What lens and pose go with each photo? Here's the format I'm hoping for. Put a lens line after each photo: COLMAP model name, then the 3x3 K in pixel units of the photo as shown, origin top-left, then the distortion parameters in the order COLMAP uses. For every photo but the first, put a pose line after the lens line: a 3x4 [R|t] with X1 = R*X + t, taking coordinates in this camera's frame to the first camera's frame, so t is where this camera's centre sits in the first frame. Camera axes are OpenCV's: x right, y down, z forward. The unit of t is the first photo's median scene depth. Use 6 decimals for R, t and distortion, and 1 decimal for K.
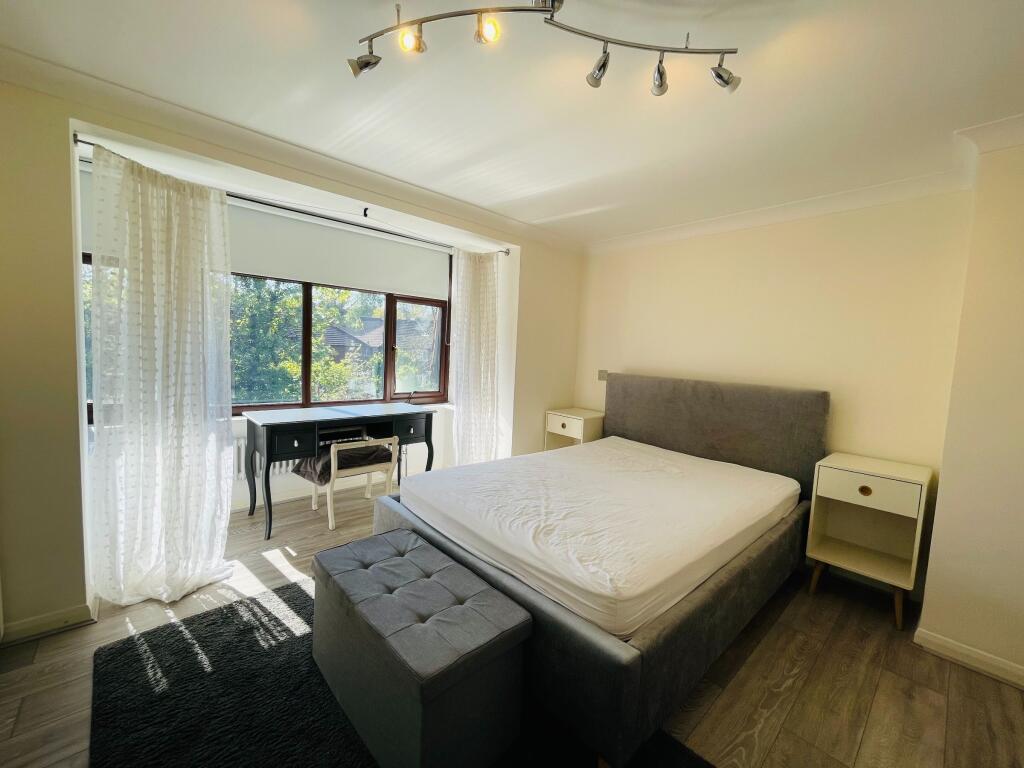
lens RADIAL K [[416.3, 0, 510.6], [0, 416.3, 383.3], [0, 0, 1]] dist [-0.000556, 0.000290]
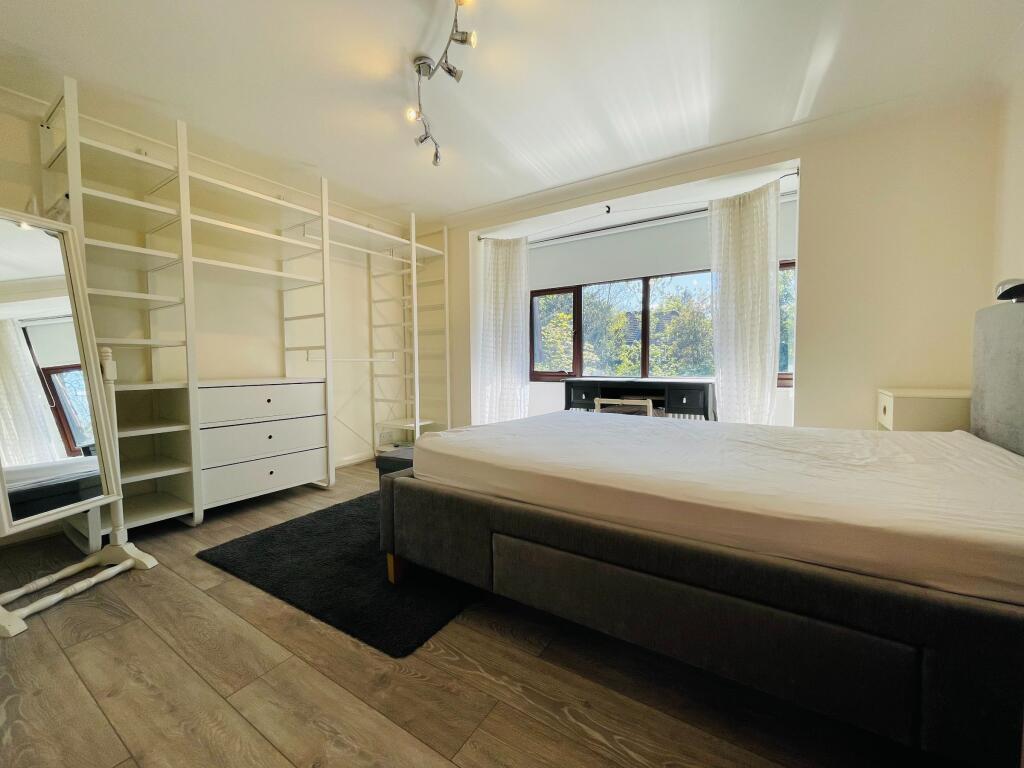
lens RADIAL K [[416.3, 0, 510.6], [0, 416.3, 383.3], [0, 0, 1]] dist [-0.000556, 0.000290]
pose [[0.250151, 0.000206, -0.968207, 0.603005], [-0.058448, 0.998179, -0.014889, 0.108971], [0.966441, 0.060314, 0.249708, 0.342491]]
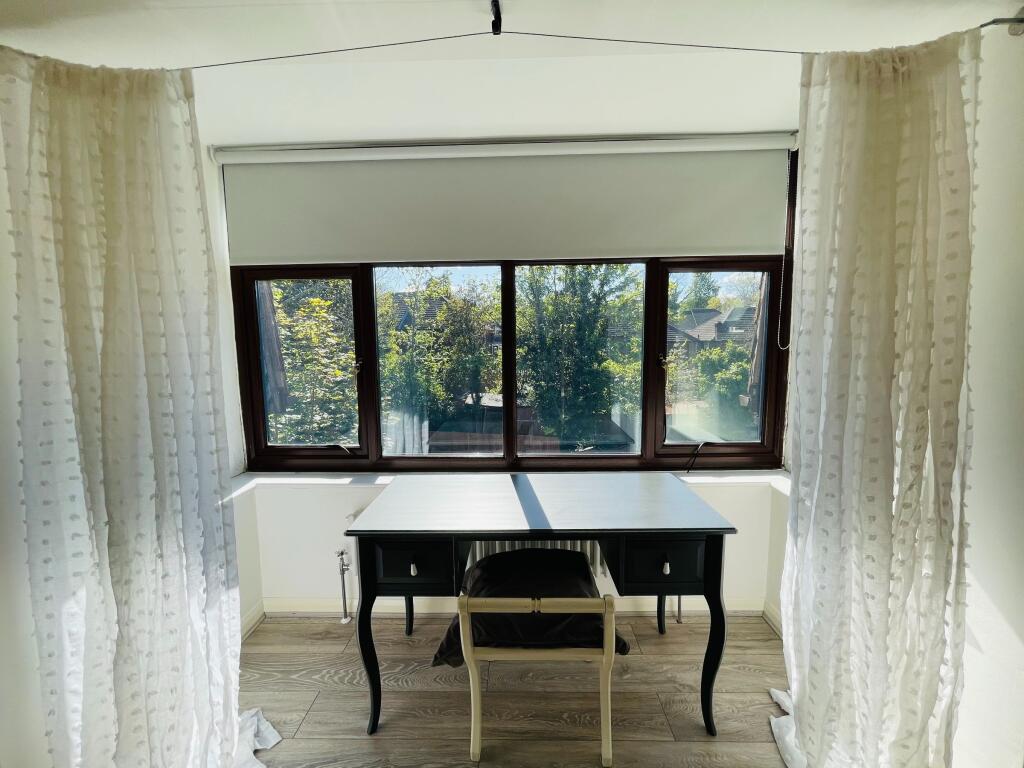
lens RADIAL K [[416.3, 0, 510.6], [0, 416.3, 383.3], [0, 0, 1]] dist [-0.000556, 0.000290]
pose [[0.724098, 0.015980, -0.689512, -0.063334], [-0.007007, 0.999850, 0.015814, -0.075713], [0.689661, -0.006619, 0.724102, 0.575388]]
